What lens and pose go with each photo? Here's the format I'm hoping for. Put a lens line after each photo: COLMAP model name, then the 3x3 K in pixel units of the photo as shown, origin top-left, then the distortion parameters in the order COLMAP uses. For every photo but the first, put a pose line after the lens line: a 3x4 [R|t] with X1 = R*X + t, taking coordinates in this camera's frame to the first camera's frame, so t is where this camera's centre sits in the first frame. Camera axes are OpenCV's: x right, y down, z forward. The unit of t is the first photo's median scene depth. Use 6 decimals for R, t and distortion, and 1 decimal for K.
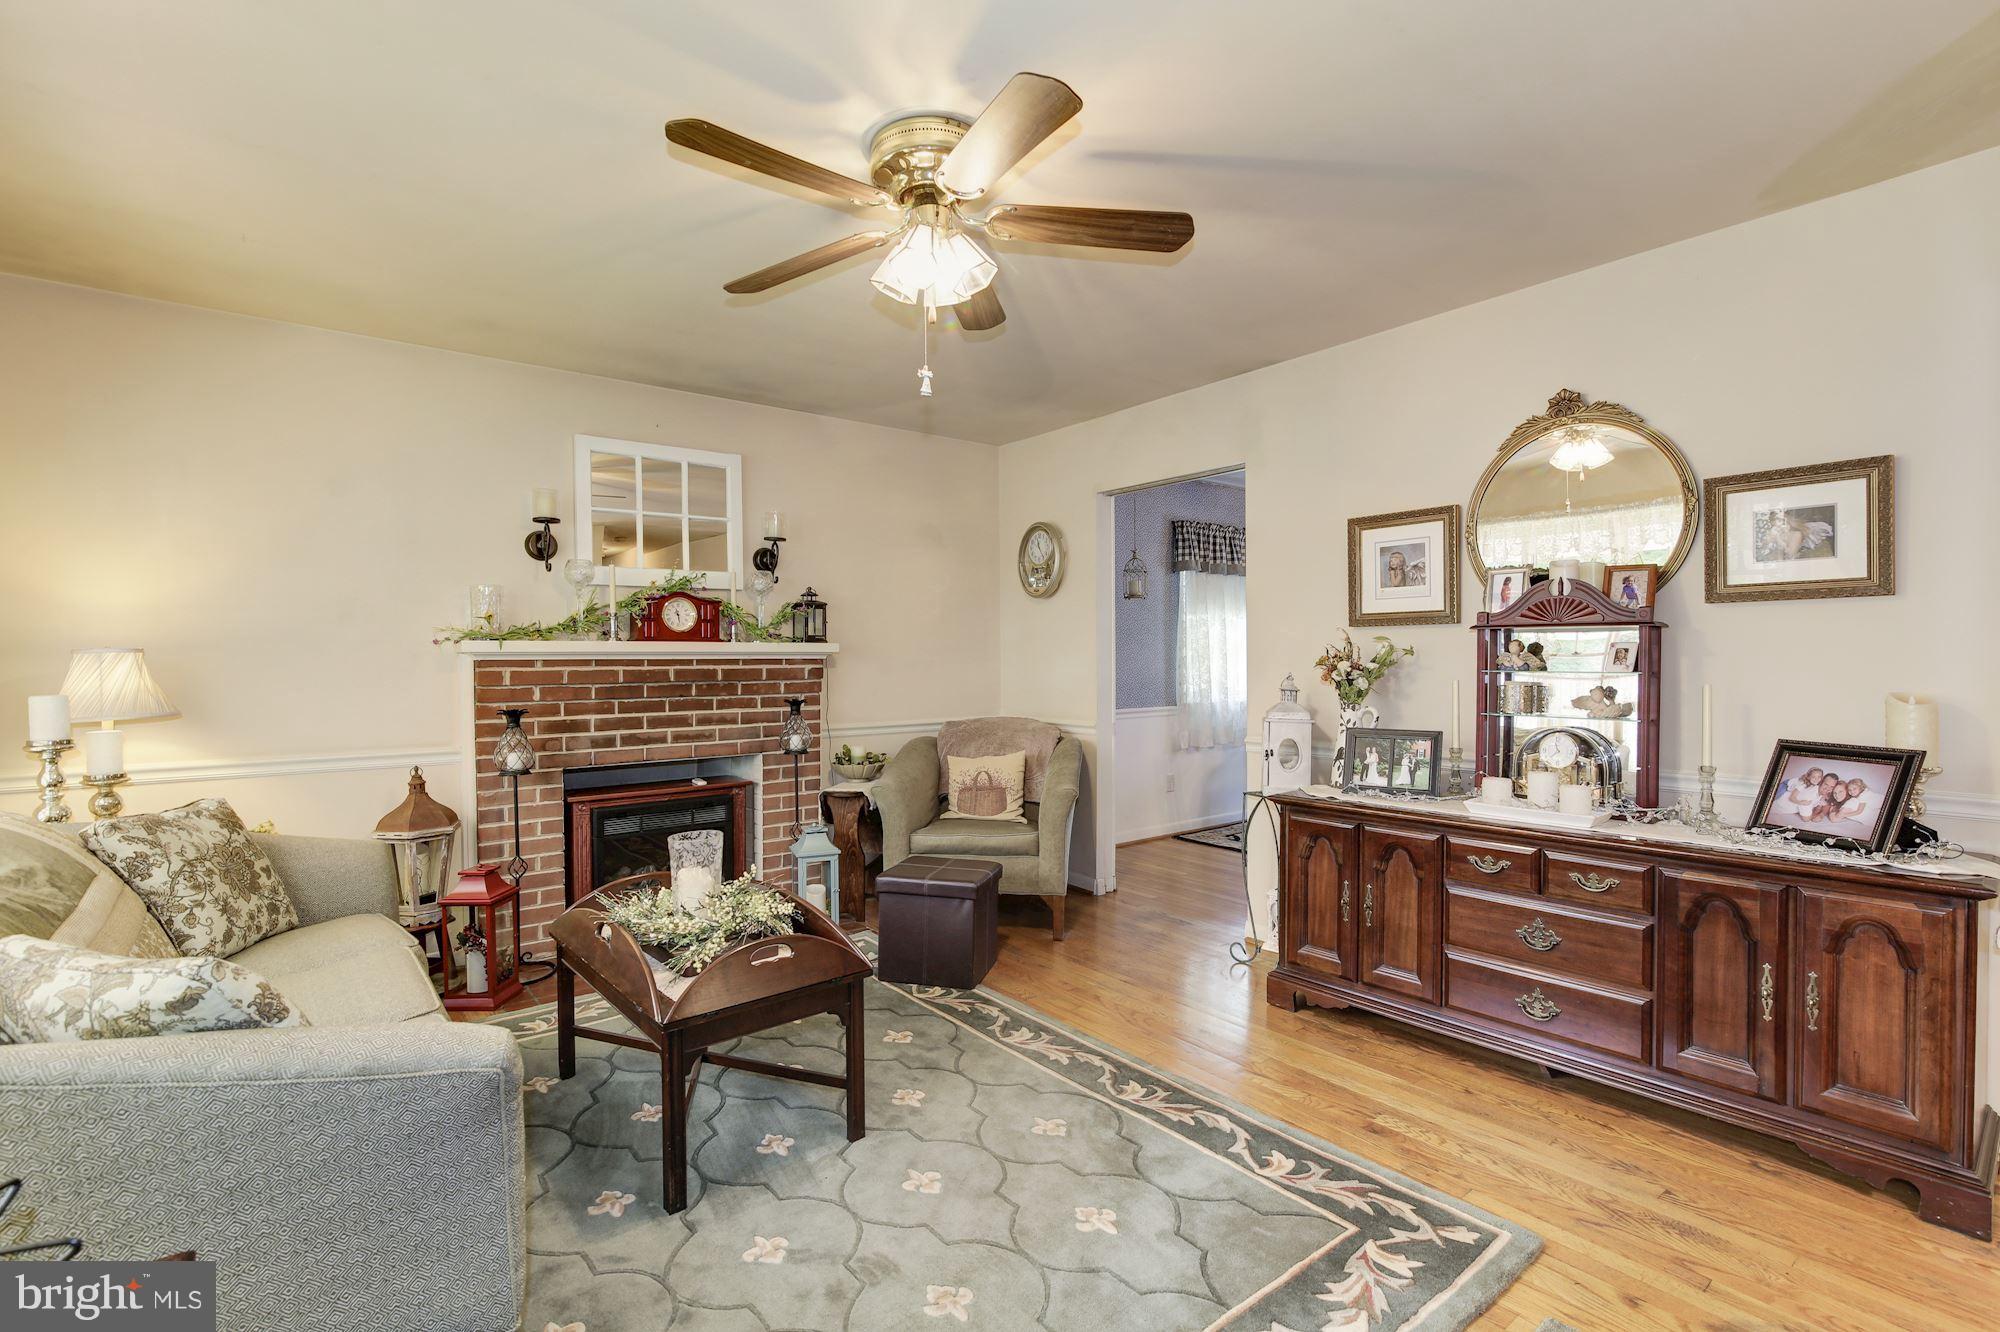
lens RADIAL K [[911.6, 0, 985.1], [0, 911.6, 669.6], [0, 0, 1]] dist [-0.003561, 0.000993]
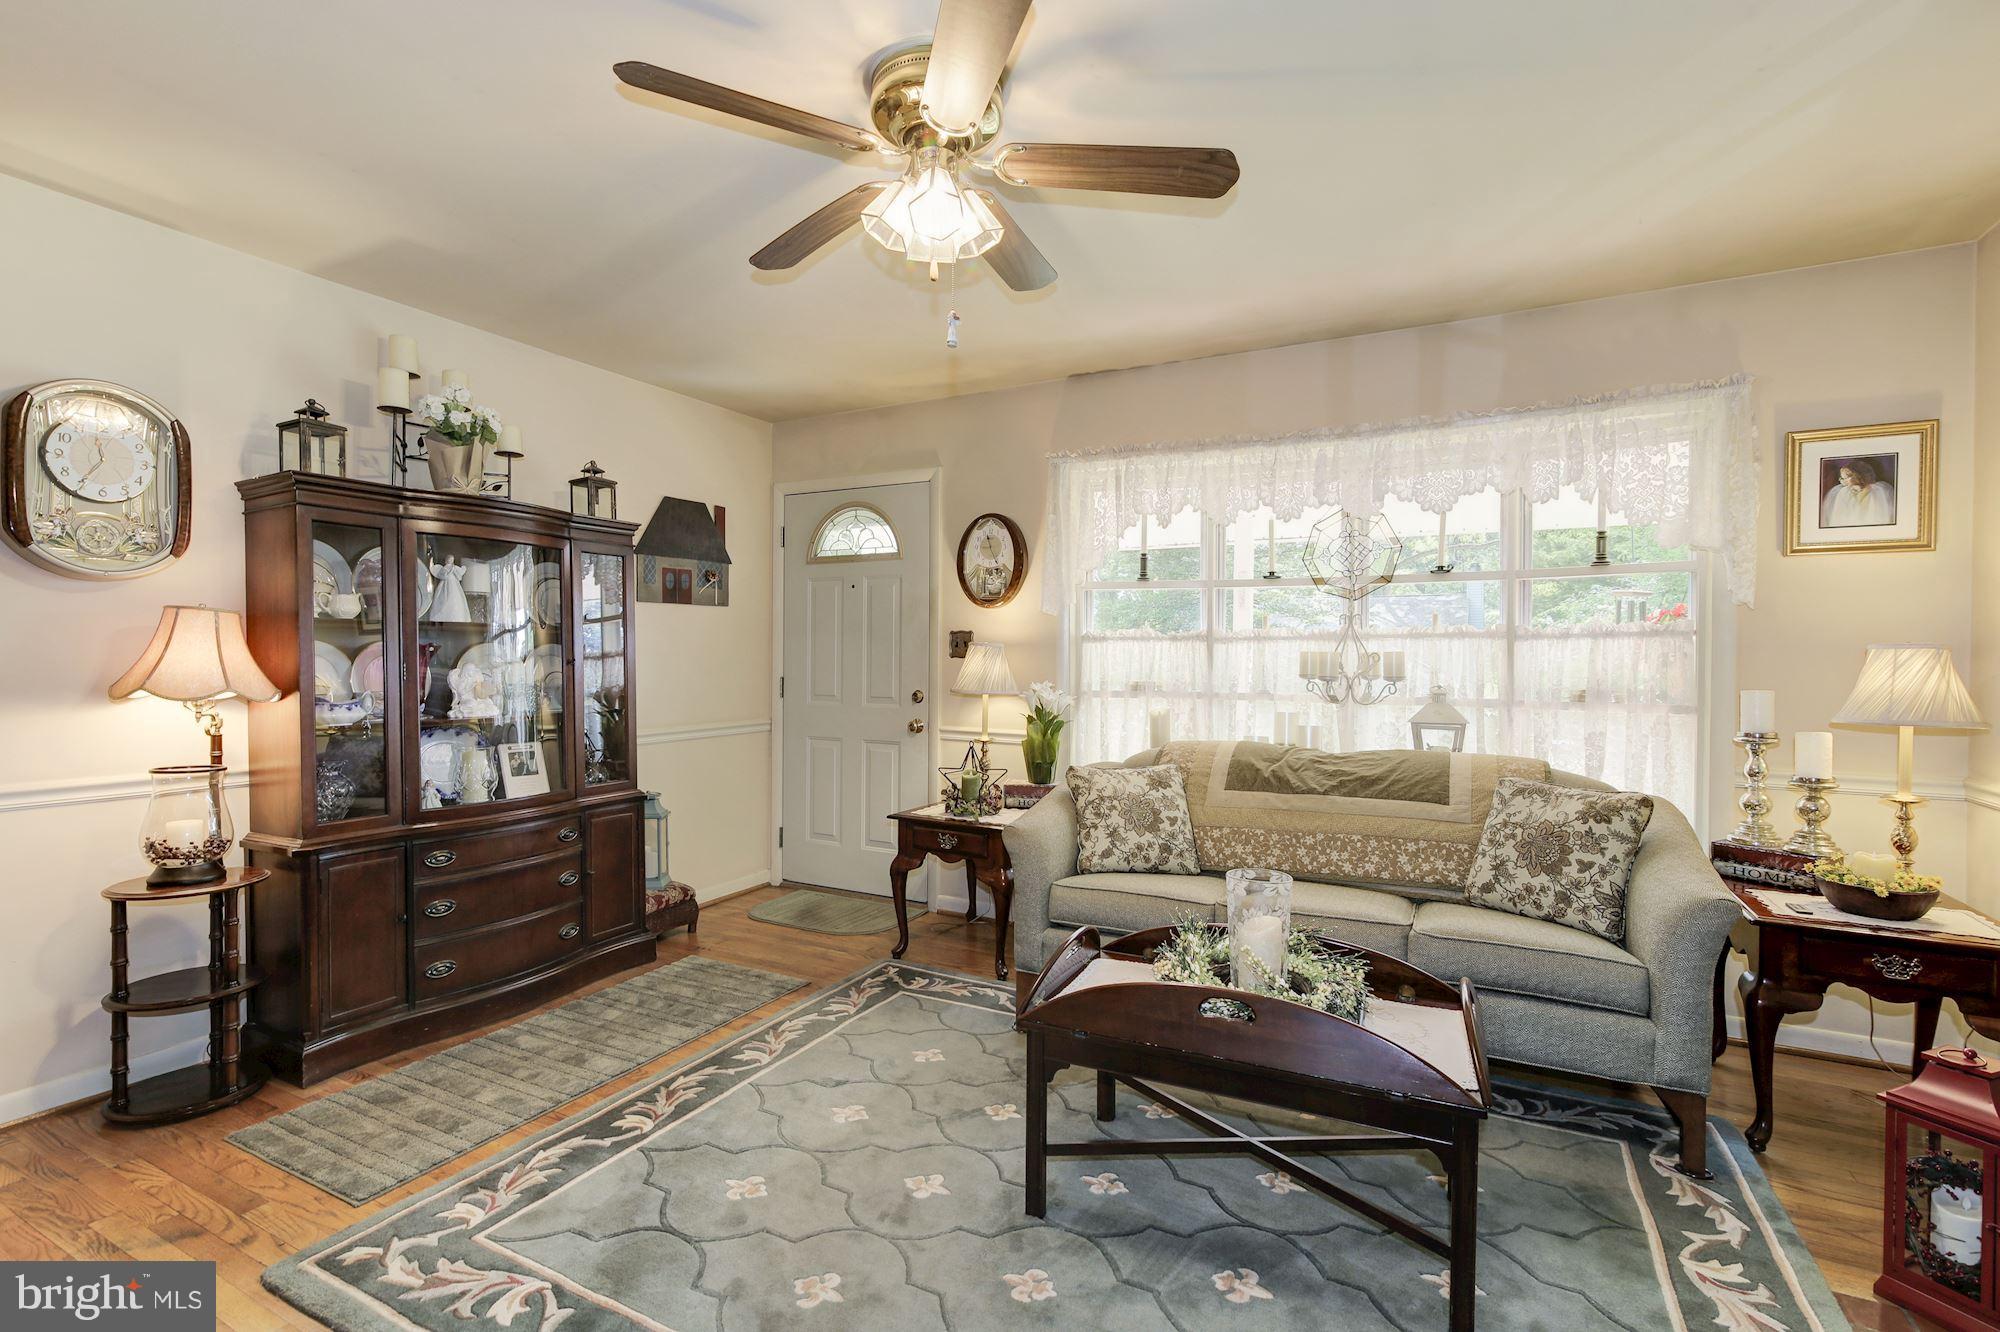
lens RADIAL K [[911.6, 0, 989.3], [0, 911.6, 666.0], [0, 0, 1]] dist [-0.003561, 0.000993]
pose [[-0.914965, 0.009393, -0.403424, 0.150269], [-0.002600, 0.999571, 0.029170, -0.019627], [0.403525, 0.027738, -0.914548, 1.093067]]
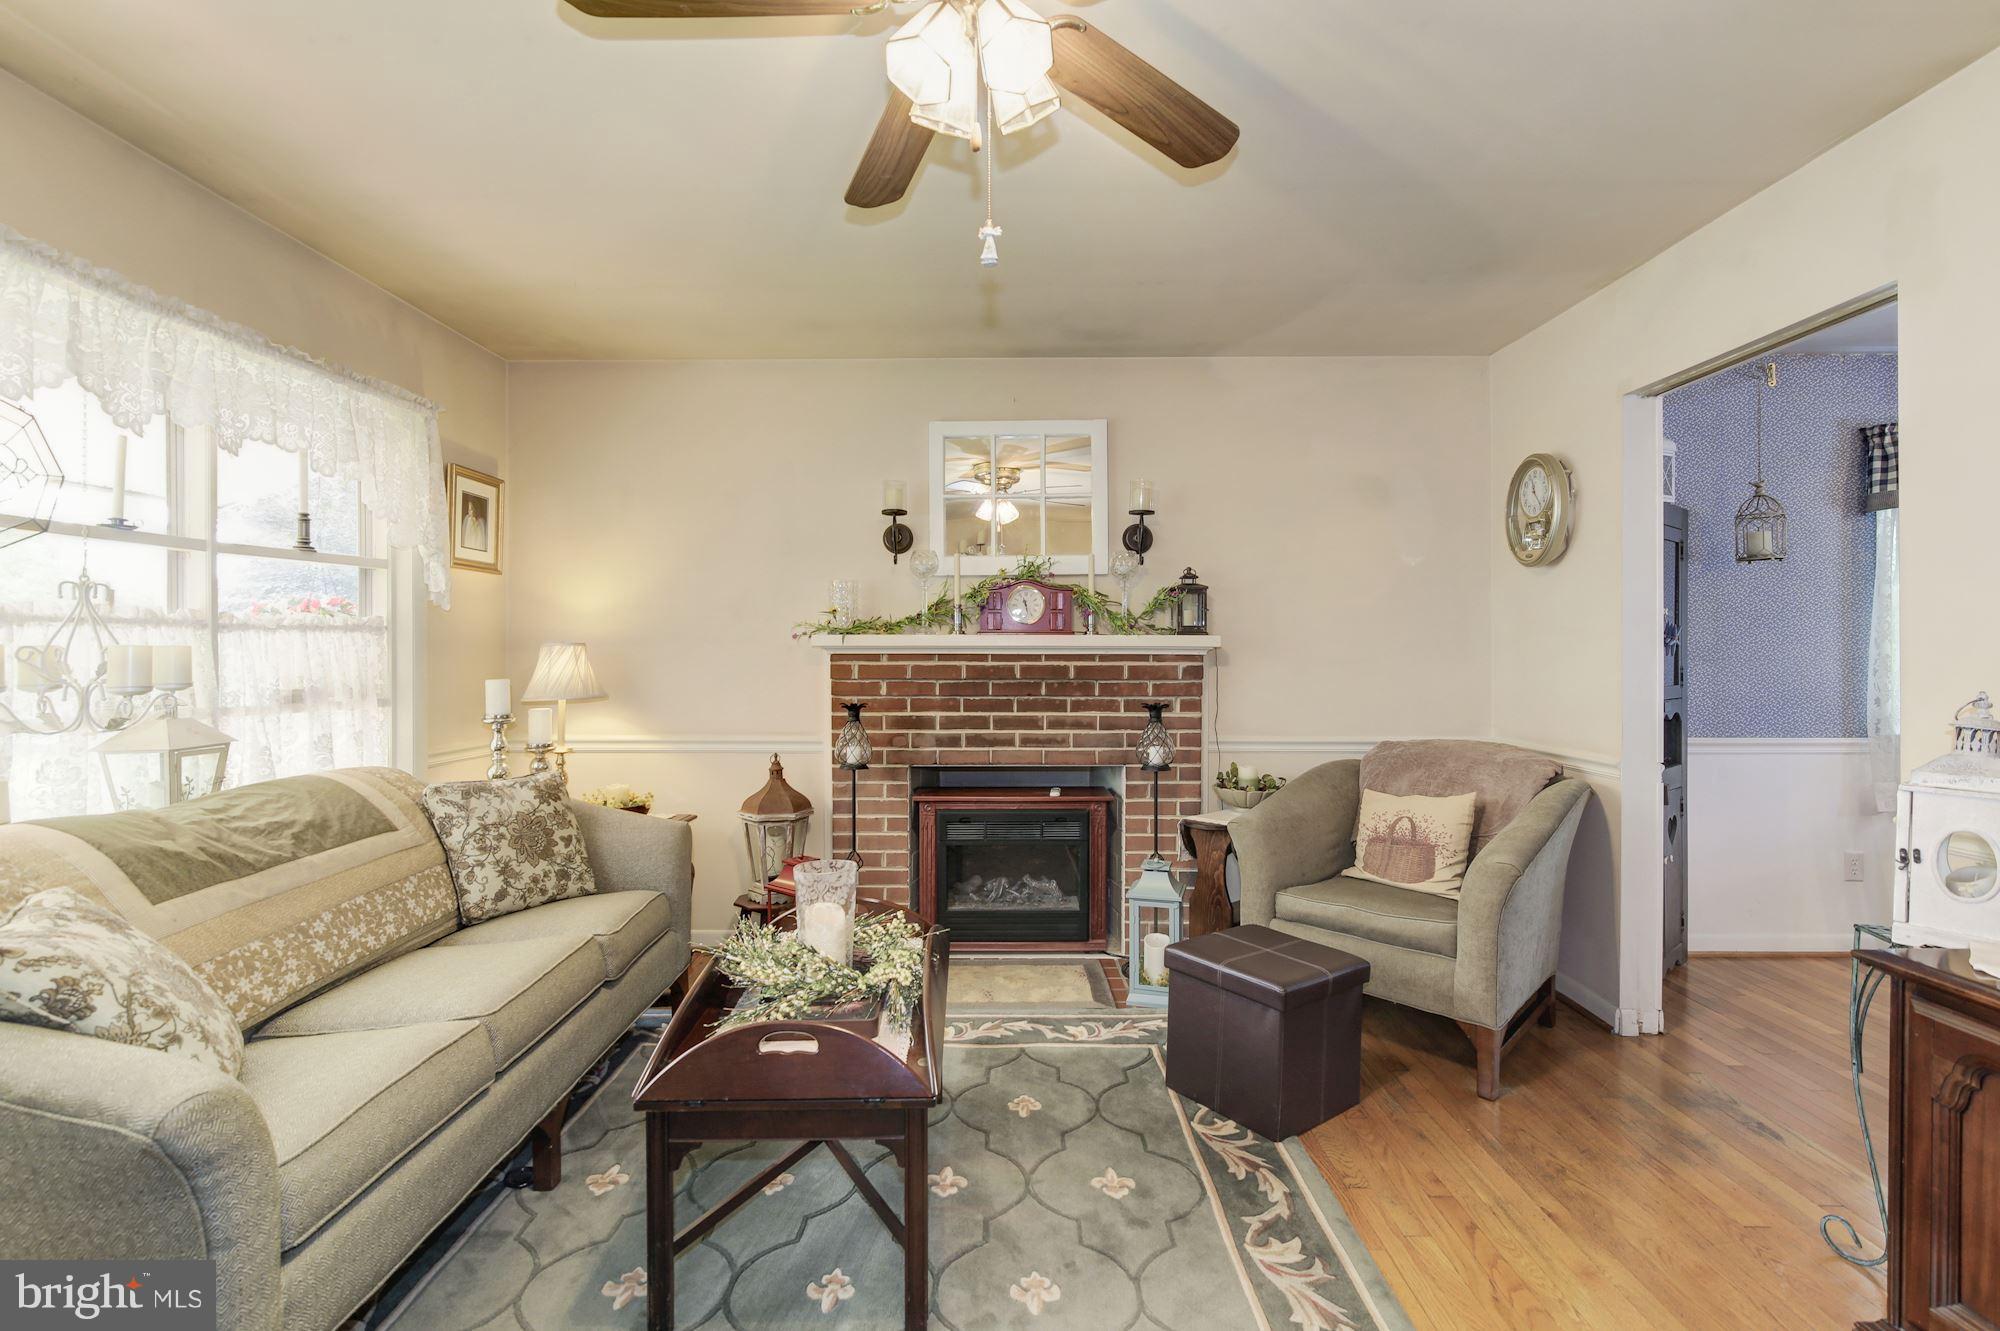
lens RADIAL K [[911.6, 0, 991.5], [0, 911.6, 651.8], [0, 0, 1]] dist [-0.003561, 0.000993]
pose [[0.781381, 0.005419, -0.624031, 0.214964], [-0.013169, 0.999883, -0.007807, -0.006805], [0.623916, 0.014318, 0.781360, 0.292098]]
